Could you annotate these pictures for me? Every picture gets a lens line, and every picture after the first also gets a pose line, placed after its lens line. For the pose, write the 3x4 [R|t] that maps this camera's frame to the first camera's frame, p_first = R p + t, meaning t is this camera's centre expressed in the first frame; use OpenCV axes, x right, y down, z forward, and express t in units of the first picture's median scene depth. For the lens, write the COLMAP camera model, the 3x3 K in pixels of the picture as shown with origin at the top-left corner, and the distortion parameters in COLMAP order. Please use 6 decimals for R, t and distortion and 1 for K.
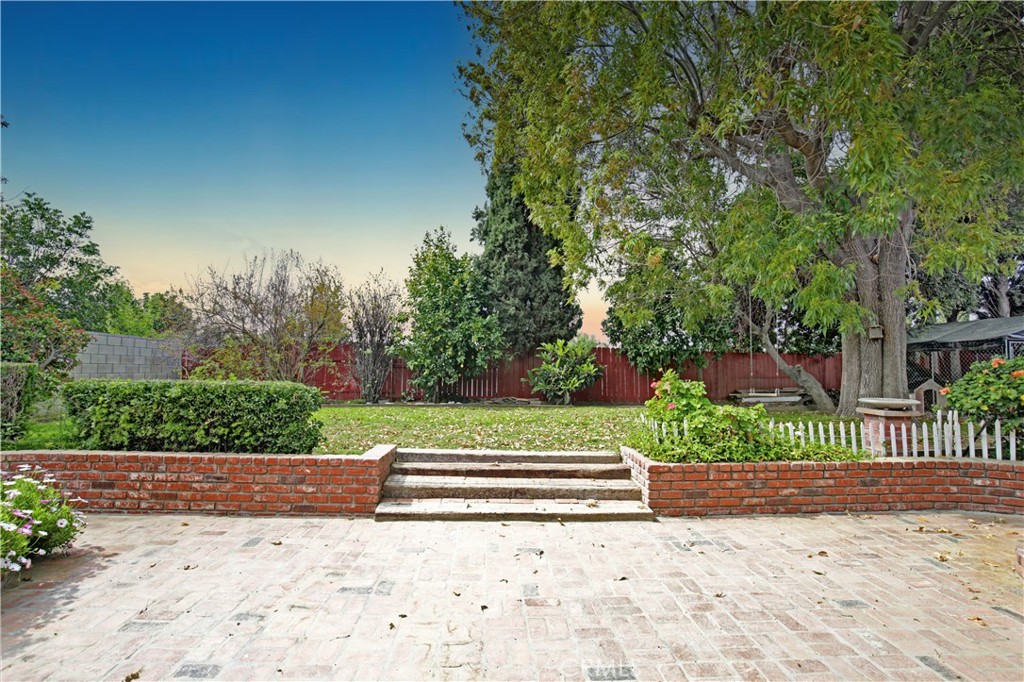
lens RADIAL K [[479.4, 0, 511.1], [0, 479.4, 342.8], [0, 0, 1]] dist [-0.001898, -0.000123]
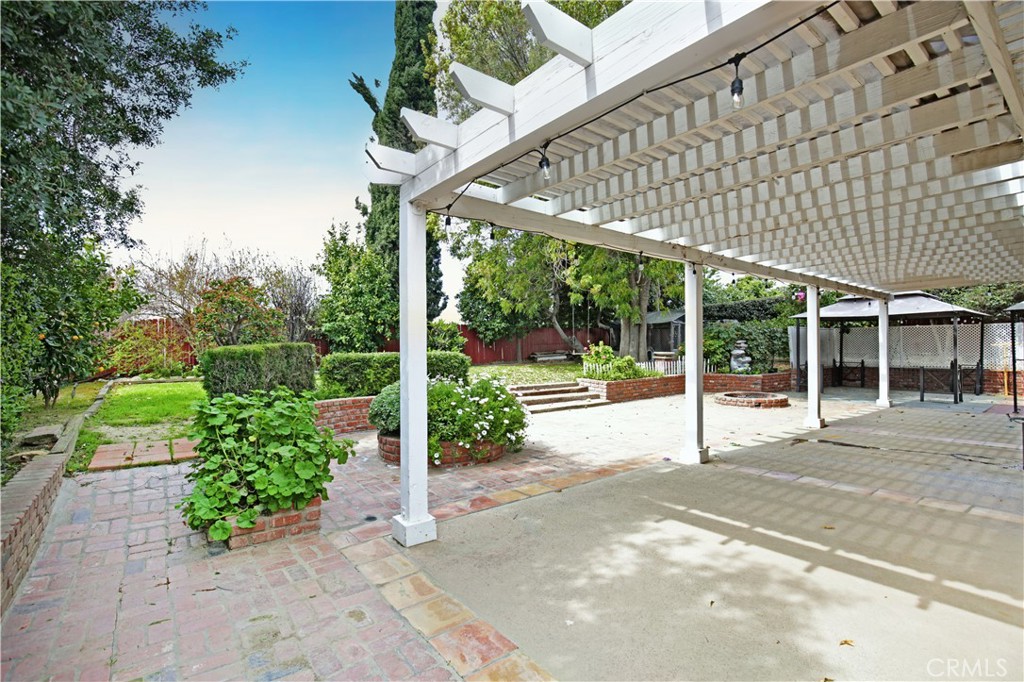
lens RADIAL K [[479.4, 0, 513.2], [0, 479.4, 342.6], [0, 0, 1]] dist [-0.001898, -0.000123]
pose [[0.824580, -0.016637, 0.565500, -1.228005], [-0.020065, 0.998079, 0.058620, -0.055514], [-0.565389, -0.059683, 0.822662, -0.562928]]
